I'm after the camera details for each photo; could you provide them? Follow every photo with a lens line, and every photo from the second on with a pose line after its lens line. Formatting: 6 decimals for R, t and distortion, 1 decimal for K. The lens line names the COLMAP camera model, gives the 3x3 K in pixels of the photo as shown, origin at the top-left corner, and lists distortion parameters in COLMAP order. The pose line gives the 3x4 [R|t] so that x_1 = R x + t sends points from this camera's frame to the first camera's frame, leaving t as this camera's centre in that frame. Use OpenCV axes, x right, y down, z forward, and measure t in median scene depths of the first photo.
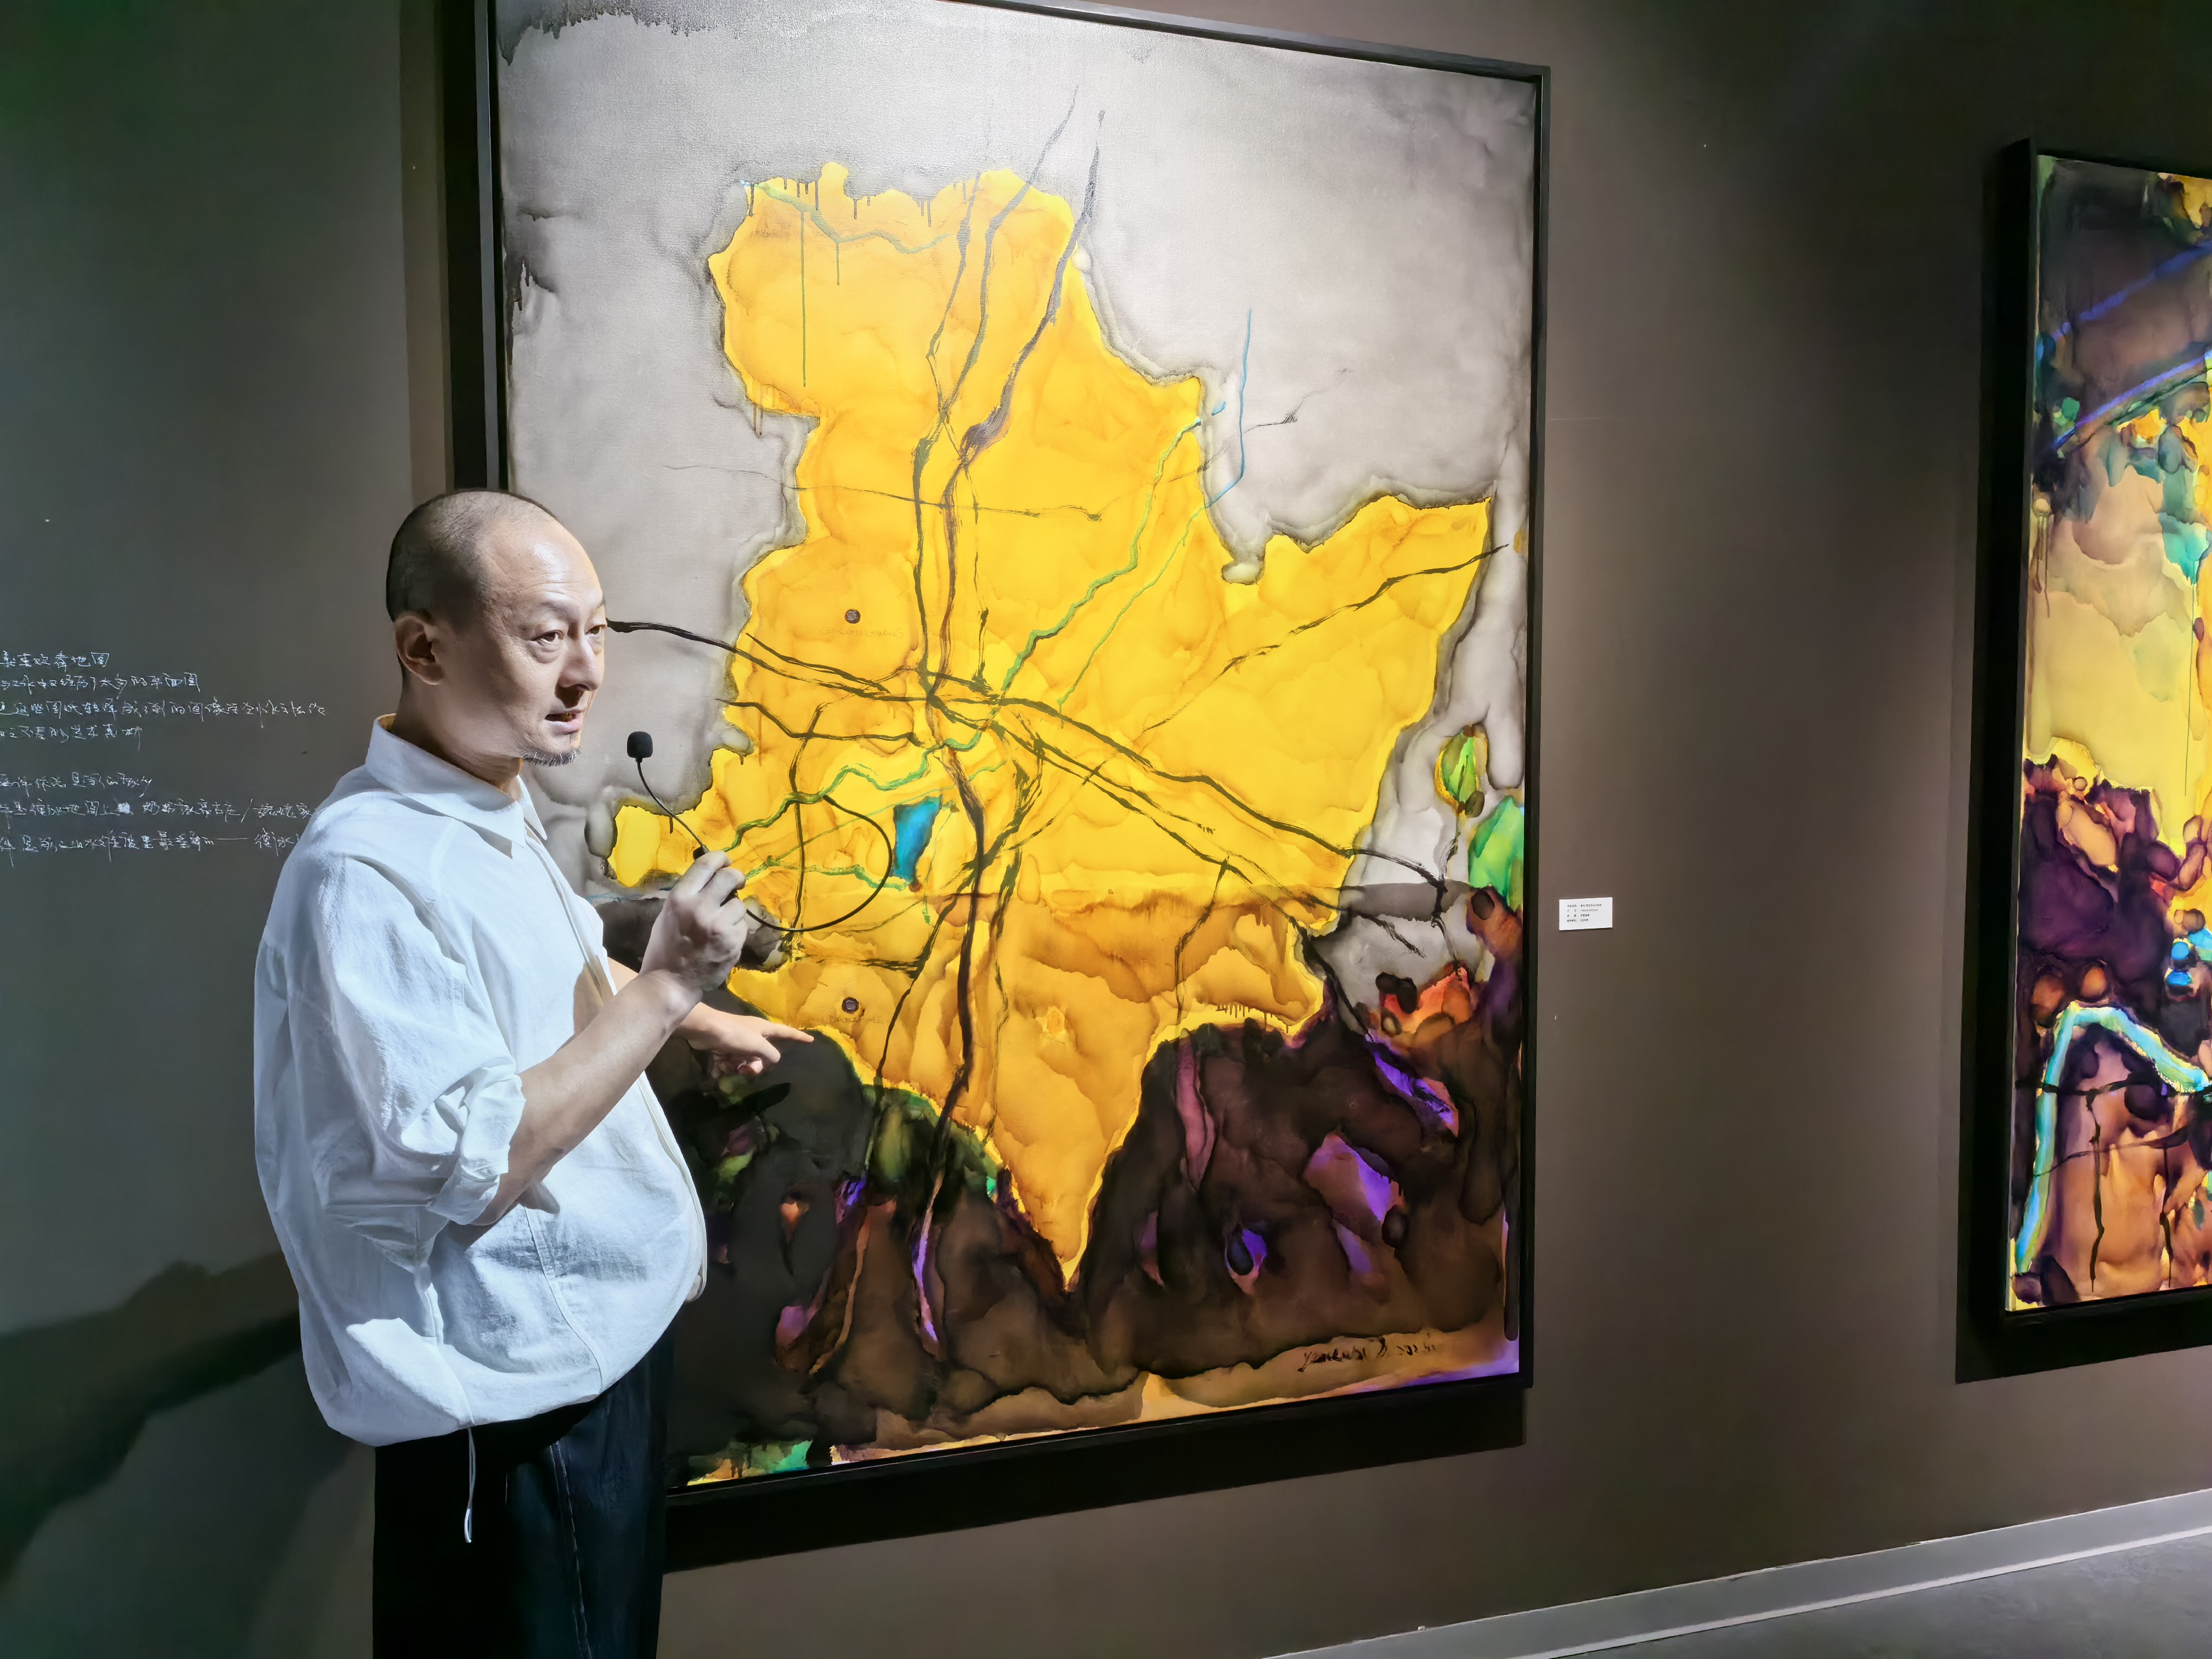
lens RADIAL K [[1741.3, 0, 1099.8], [0, 1741.3, 843.2], [0, 0, 1]] dist [0.045367, -0.051148]
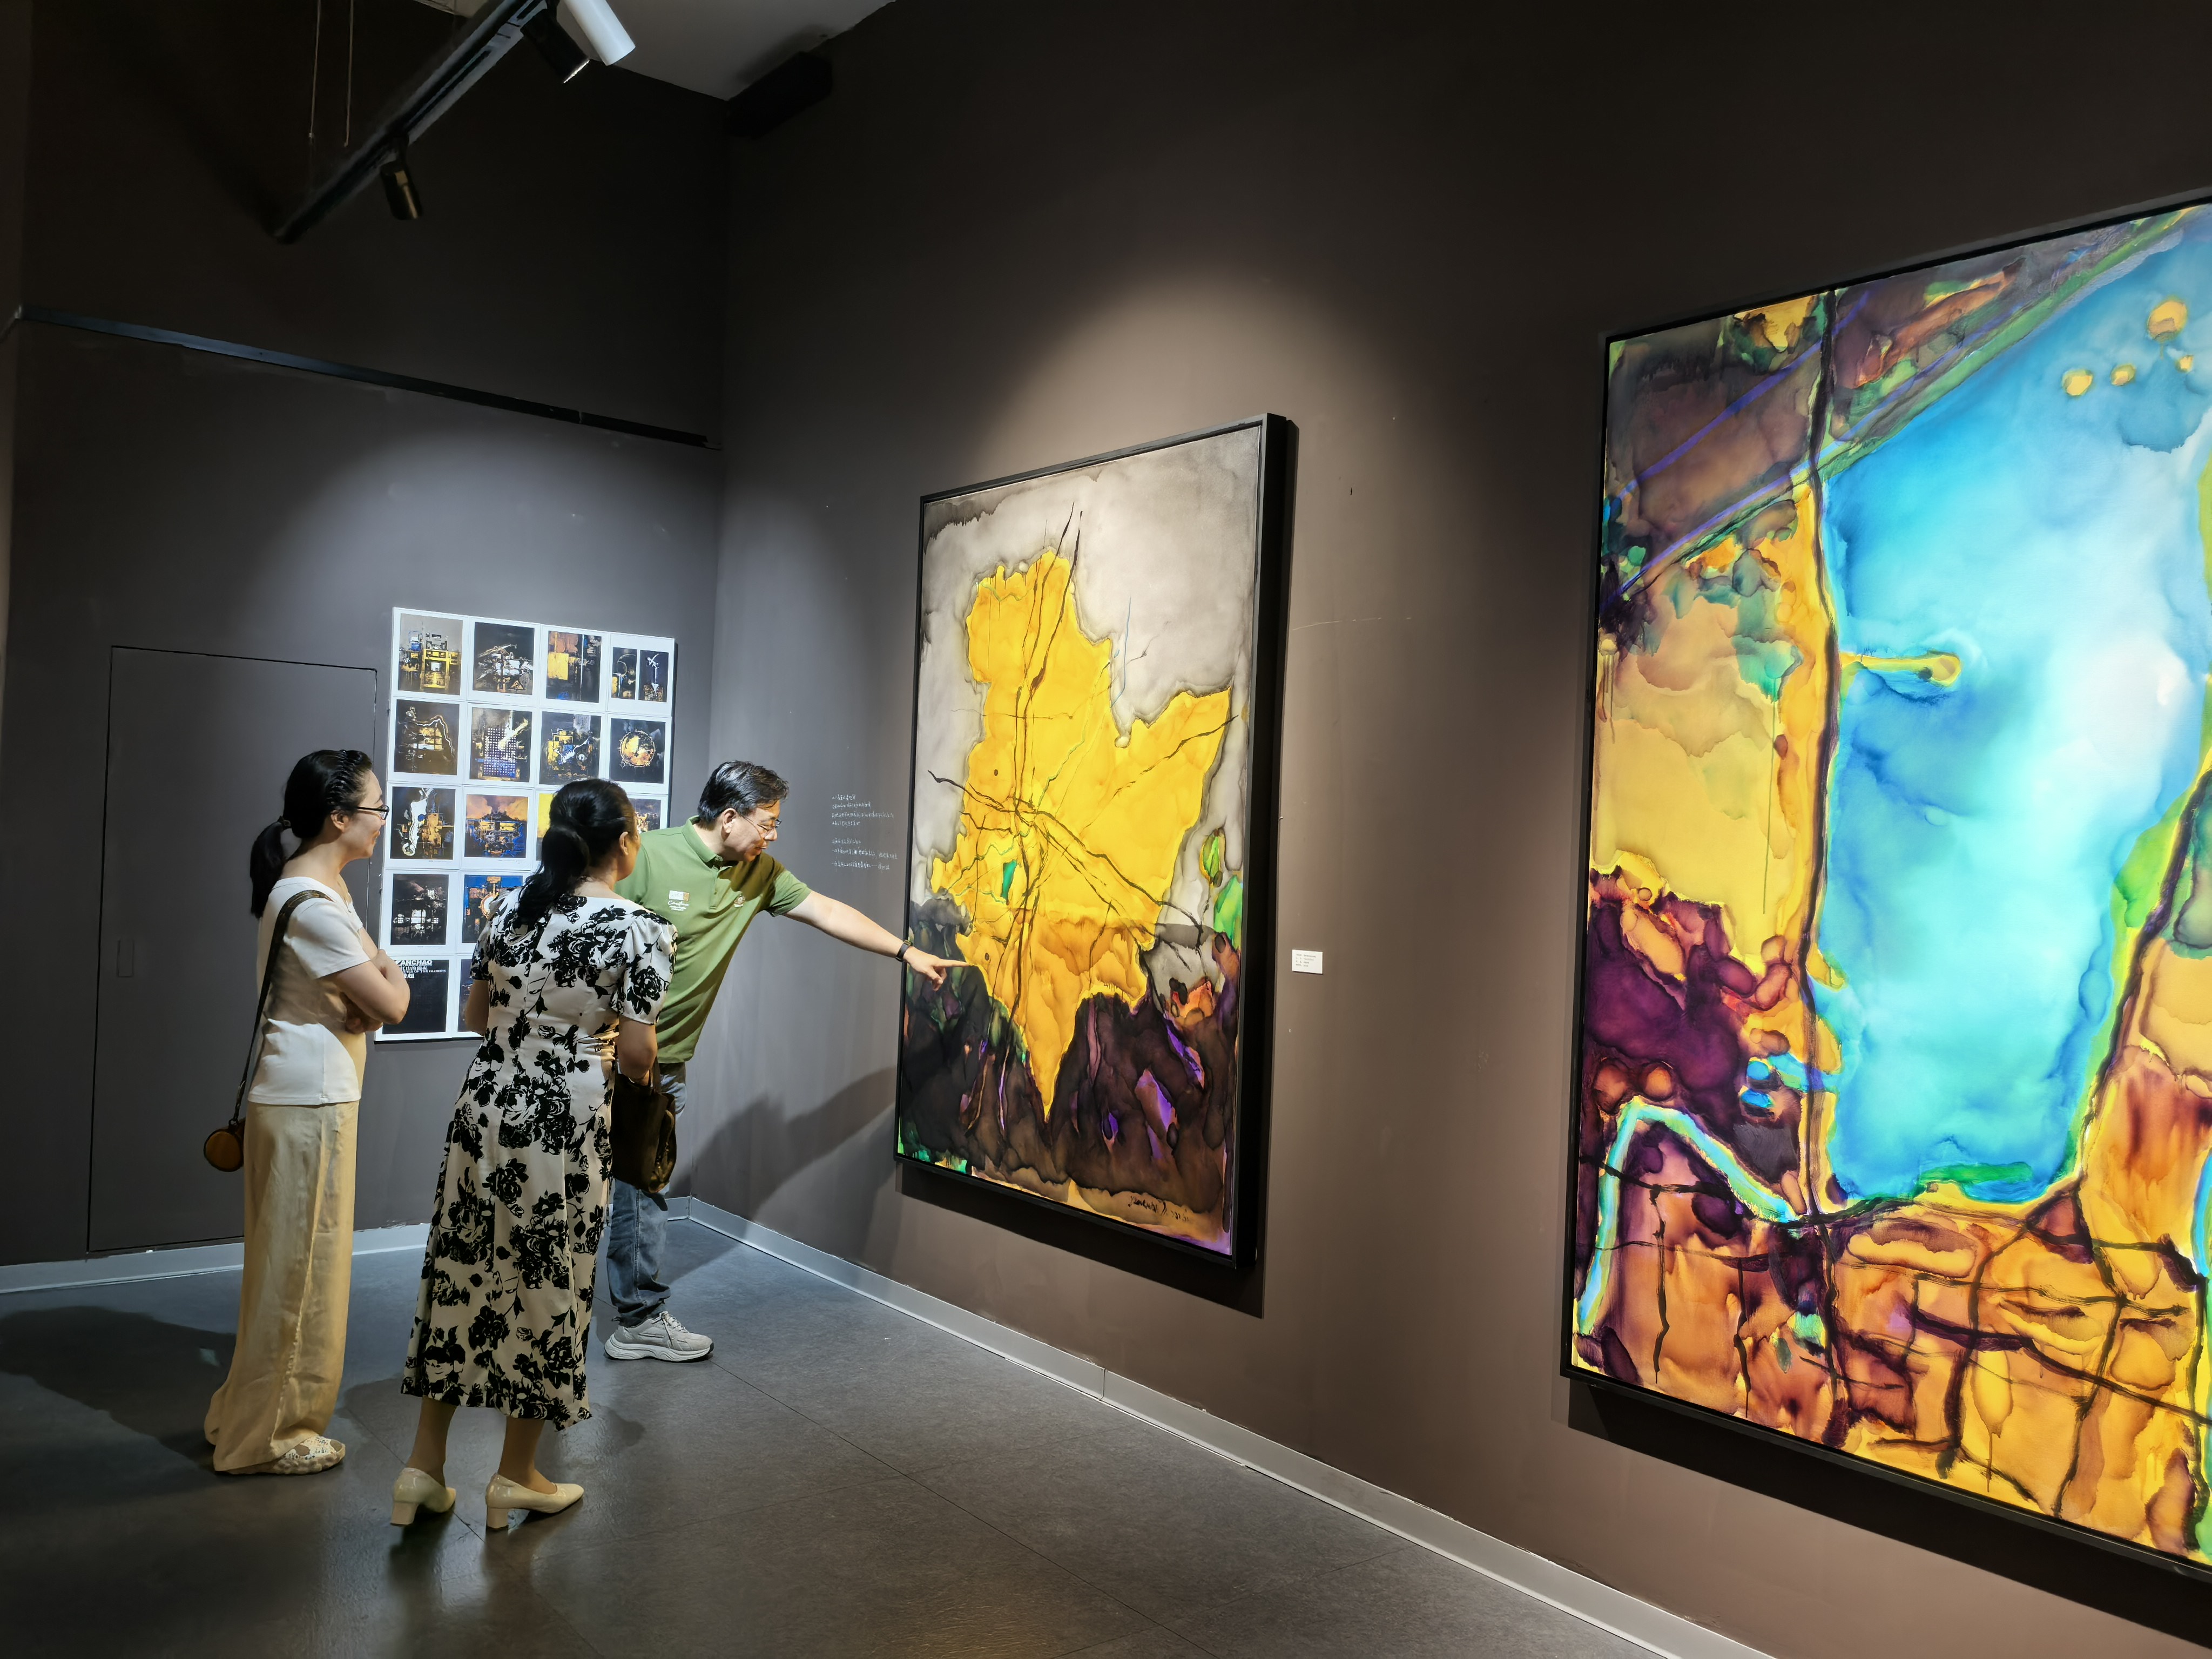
lens RADIAL K [[1741.3, 0, 1107.7], [0, 1741.3, 824.9], [0, 0, 1]] dist [0.045367, -0.051148]
pose [[0.334838, 0.008527, -0.942237, 1.686921], [-0.082293, 0.996403, -0.020227, -0.031345], [0.938675, 0.084313, 0.334335, 0.376950]]
